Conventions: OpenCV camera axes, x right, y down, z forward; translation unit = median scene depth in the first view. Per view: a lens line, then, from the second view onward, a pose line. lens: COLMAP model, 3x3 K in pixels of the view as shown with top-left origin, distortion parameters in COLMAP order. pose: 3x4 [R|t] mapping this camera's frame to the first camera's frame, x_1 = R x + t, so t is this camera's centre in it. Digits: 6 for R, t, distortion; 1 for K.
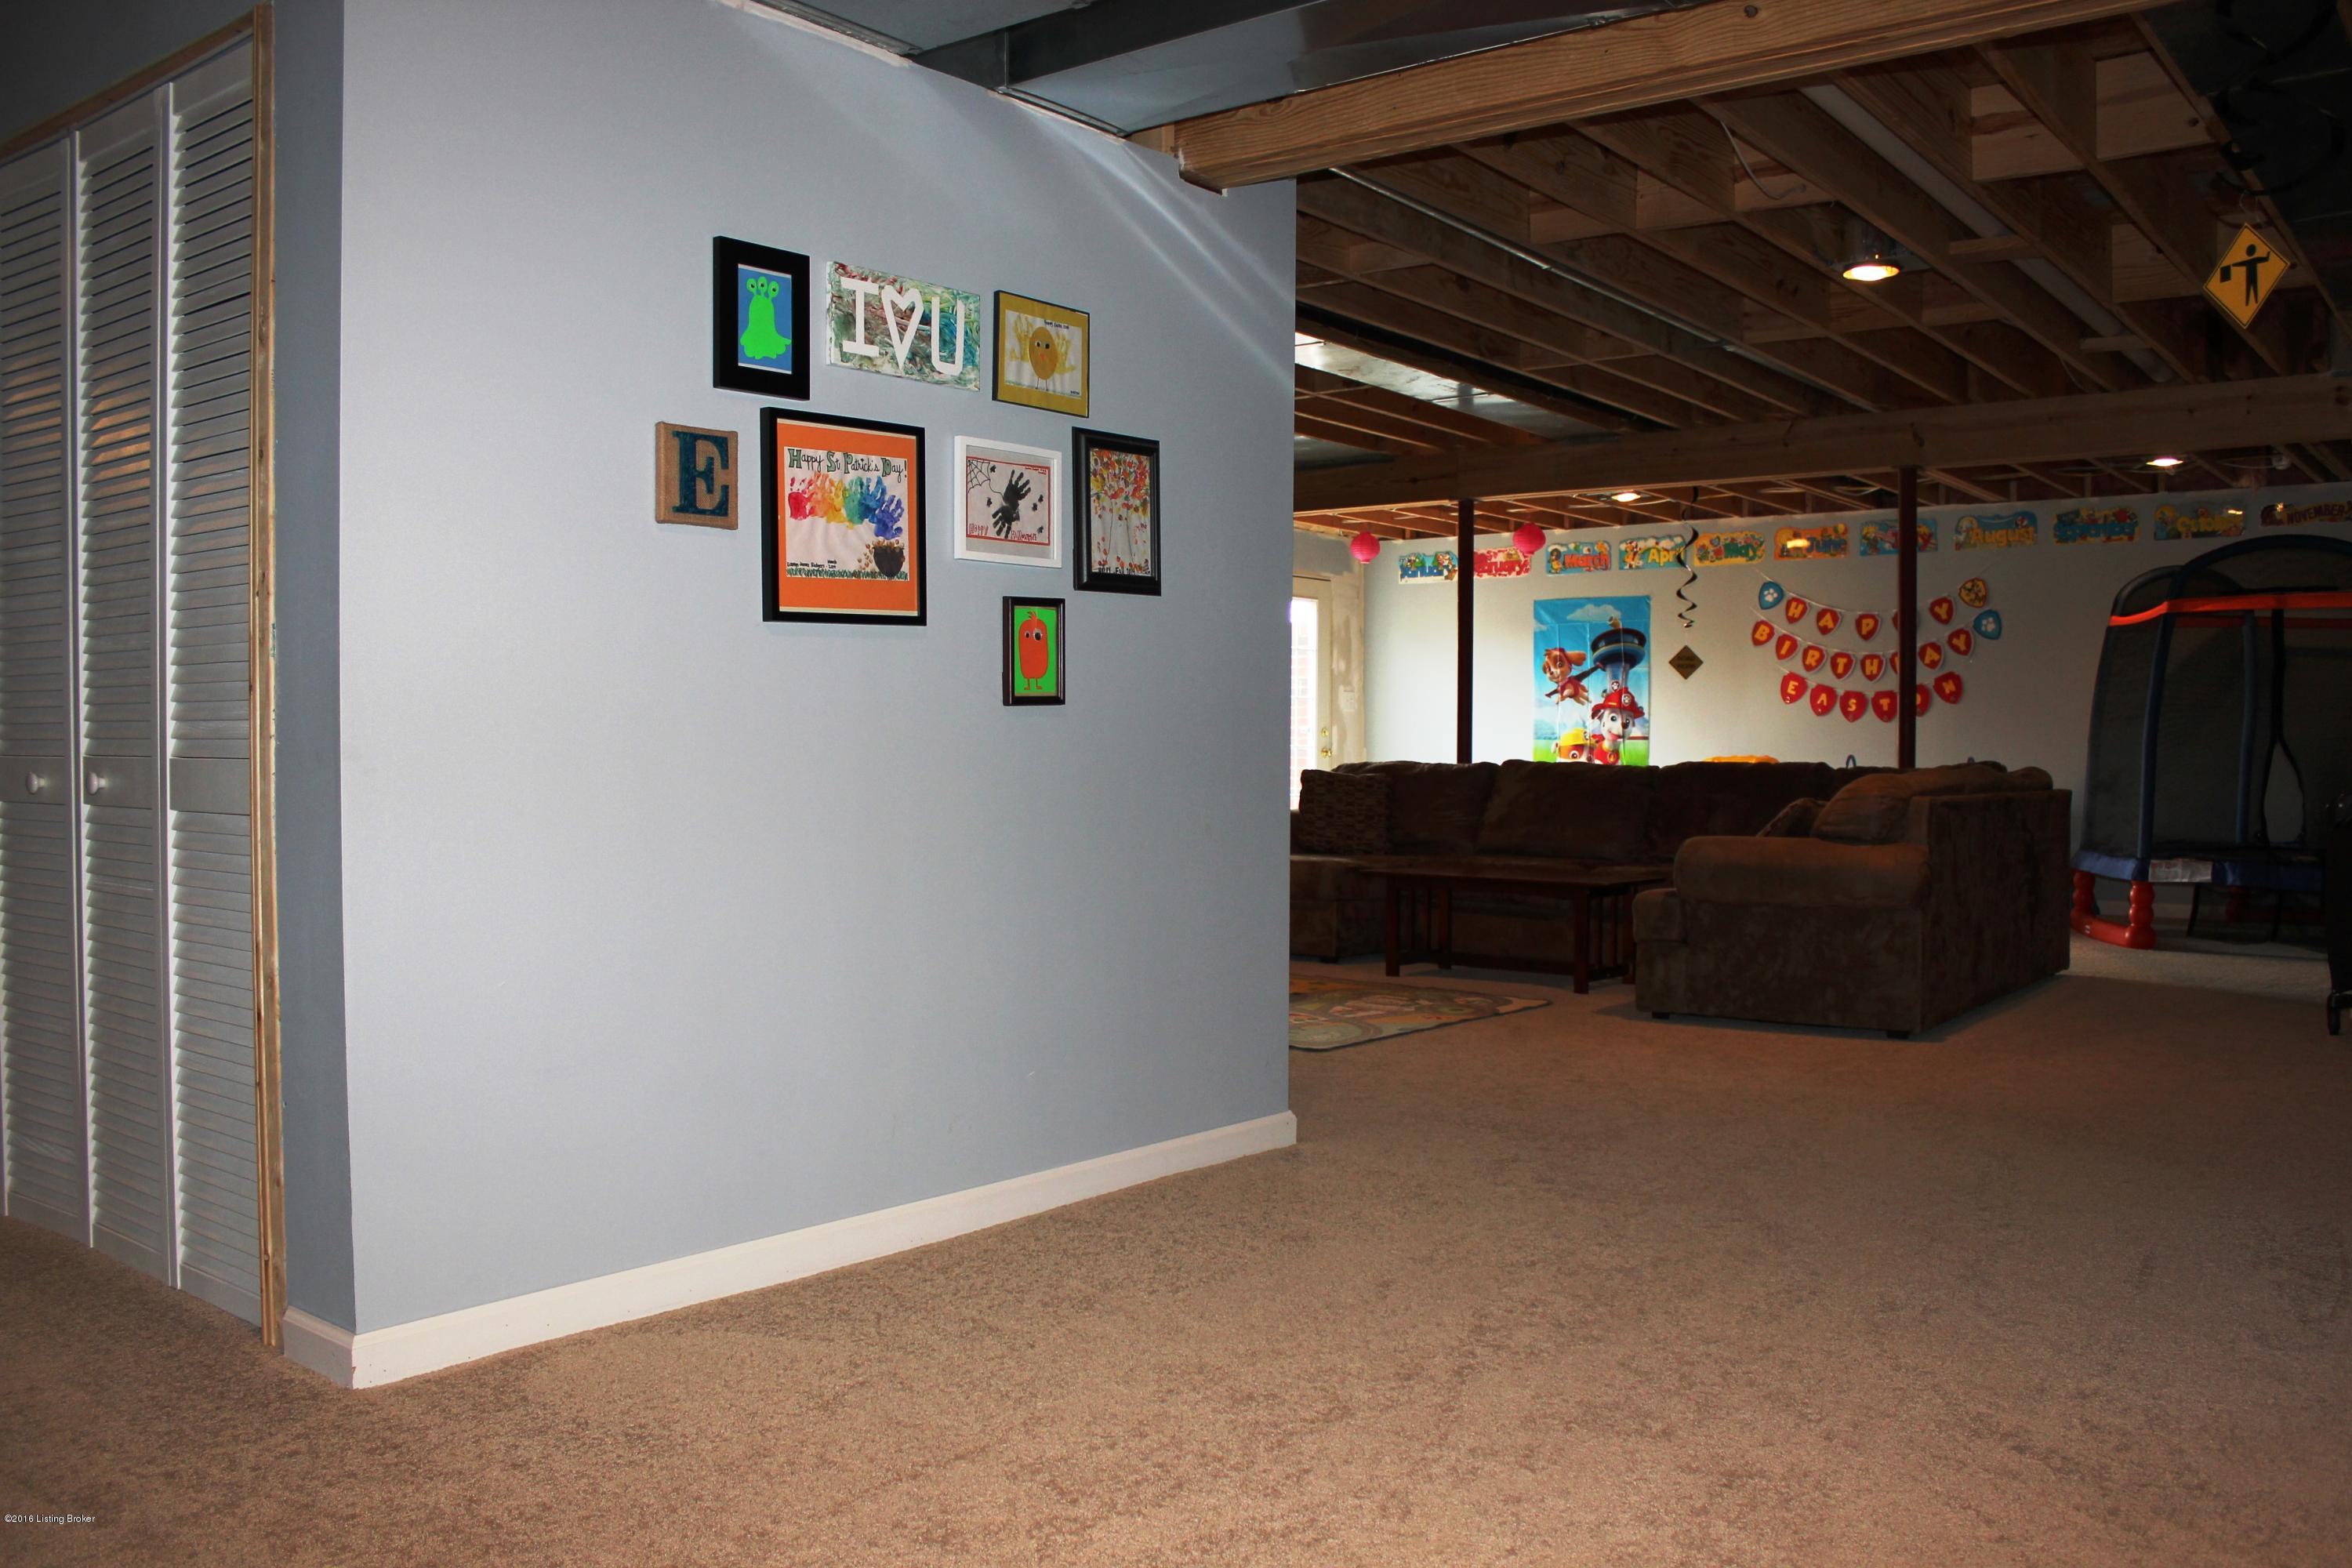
lens RADIAL K [[1938.6, 0, 1169.4], [0, 1938.6, 808.3], [0, 0, 1]] dist [-0.163629, 0.139422]
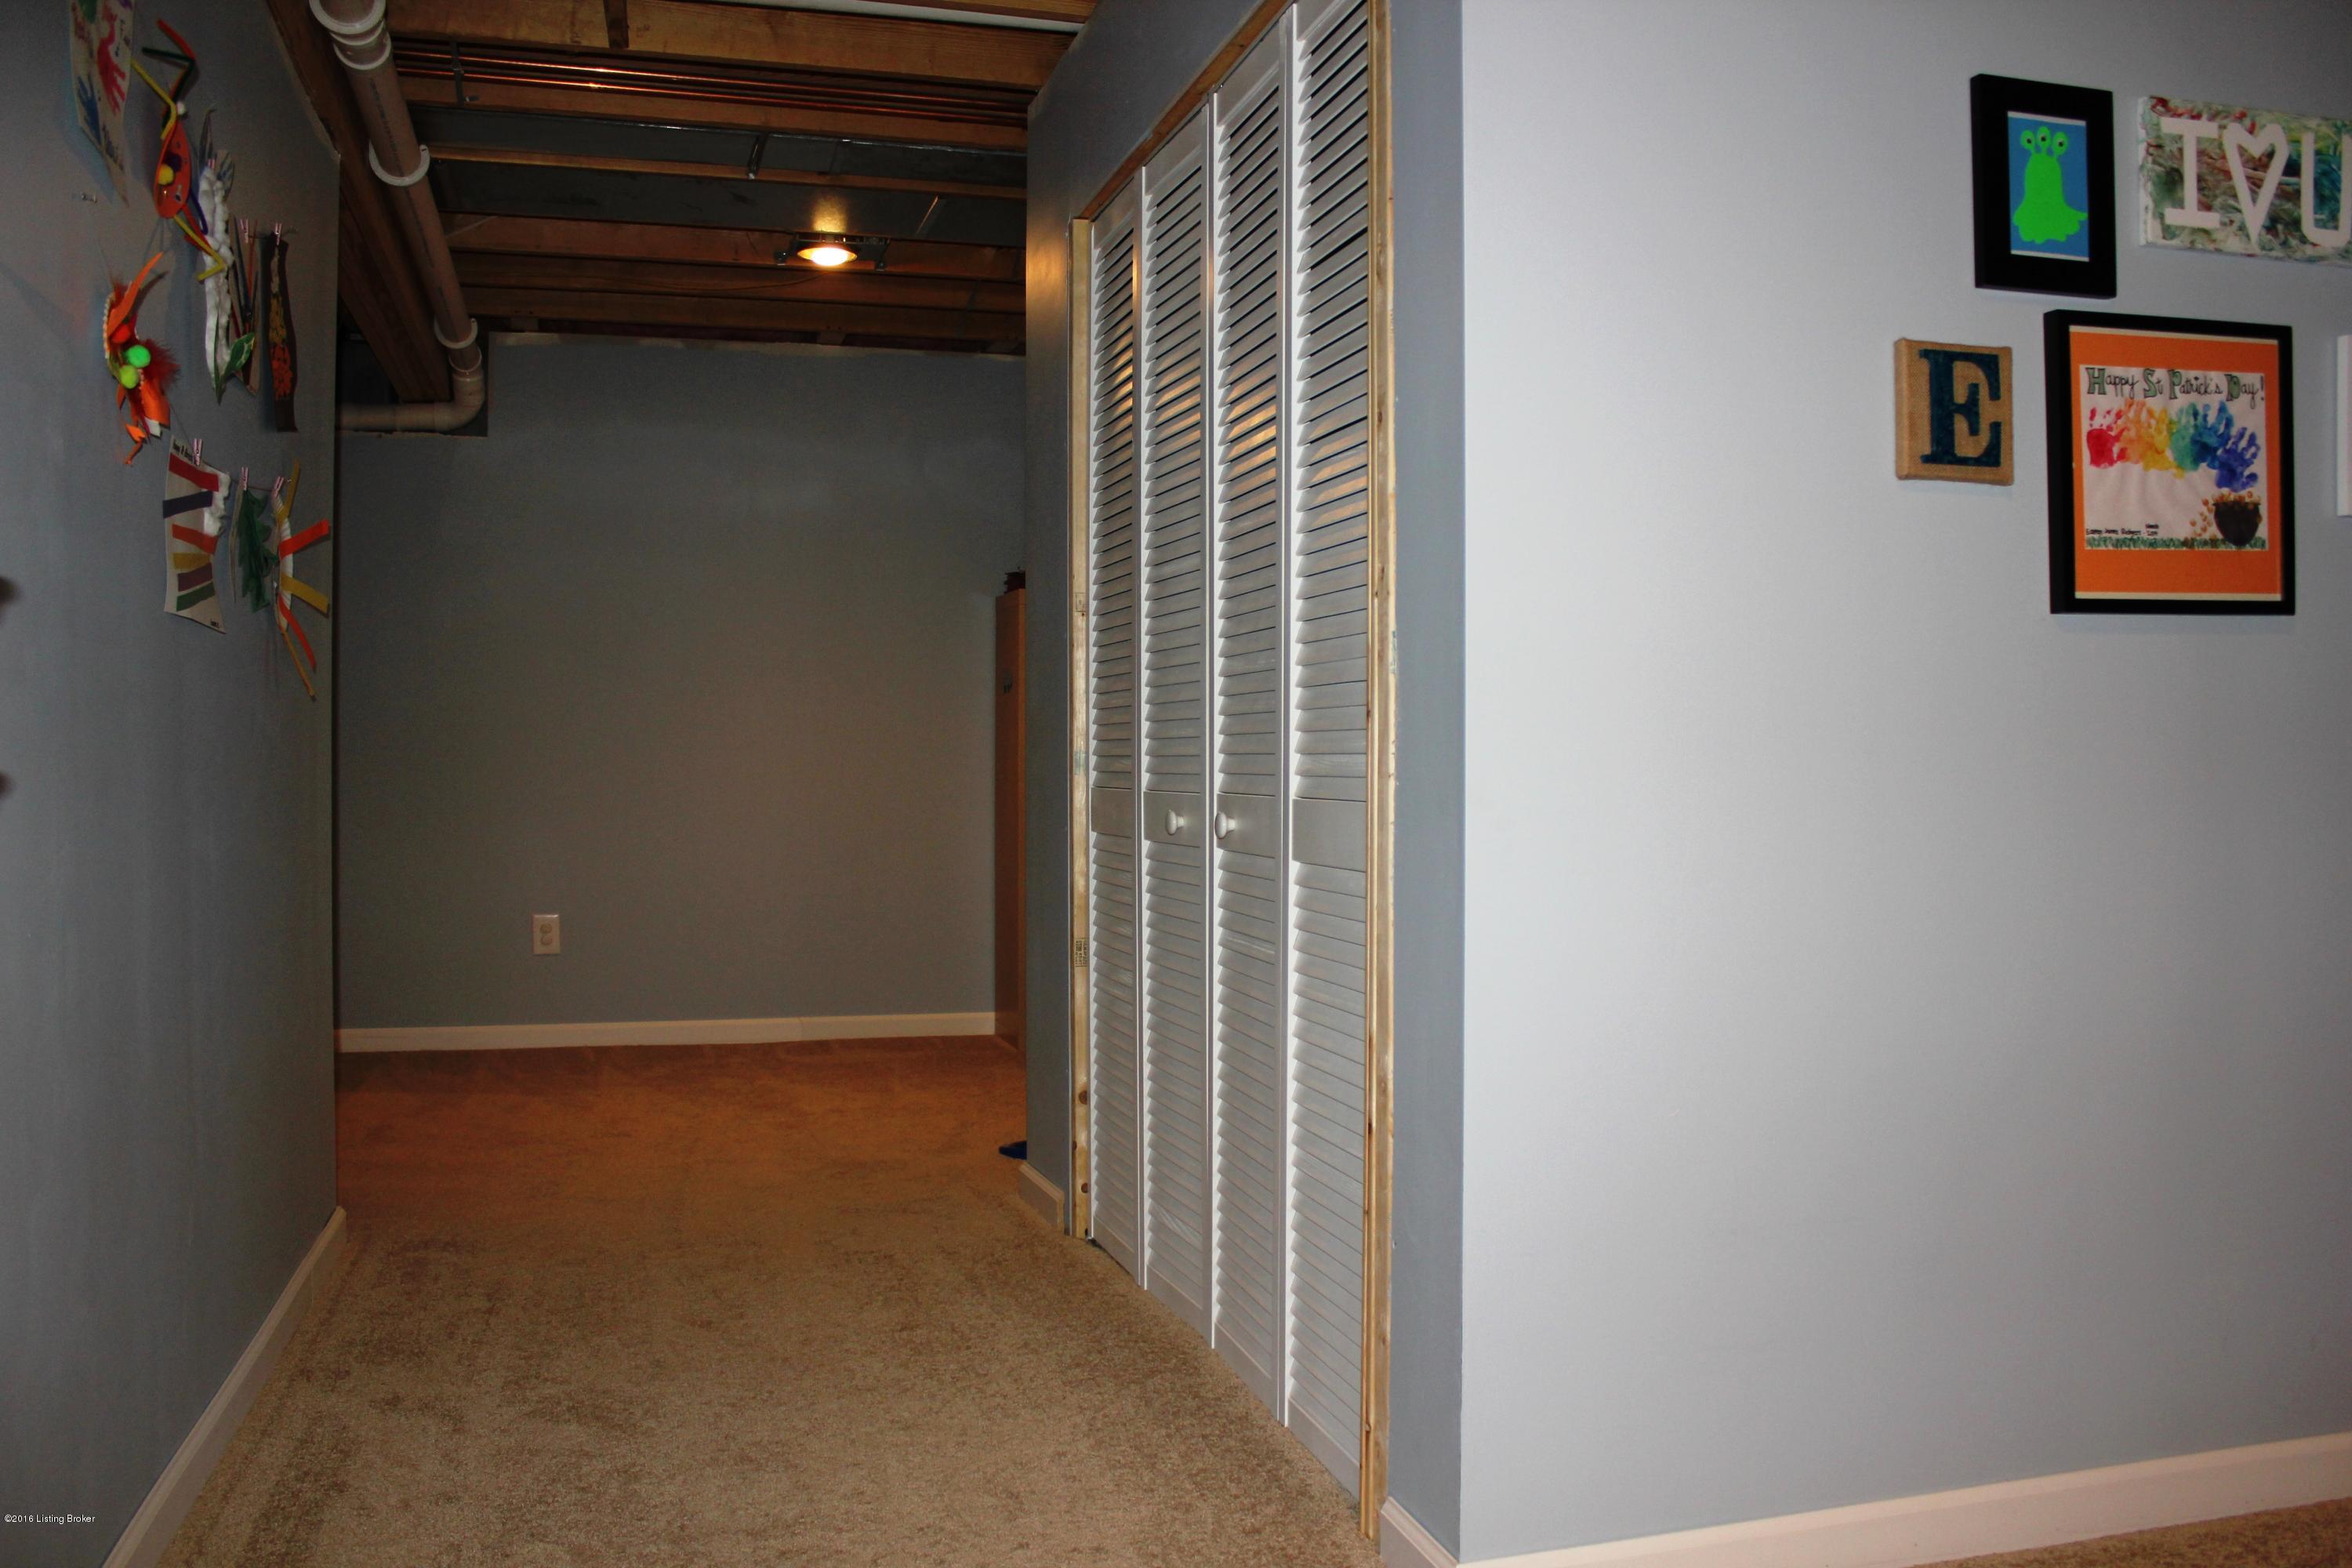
lens RADIAL K [[1938.6, 0, 1169.4], [0, 1938.6, 808.3], [0, 0, 1]] dist [-0.163629, 0.139422]
pose [[0.812065, 0.011495, -0.583454, -0.069596], [-0.018742, 0.999804, -0.006388, -0.014875], [0.583266, 0.016123, 0.812121, 0.247039]]
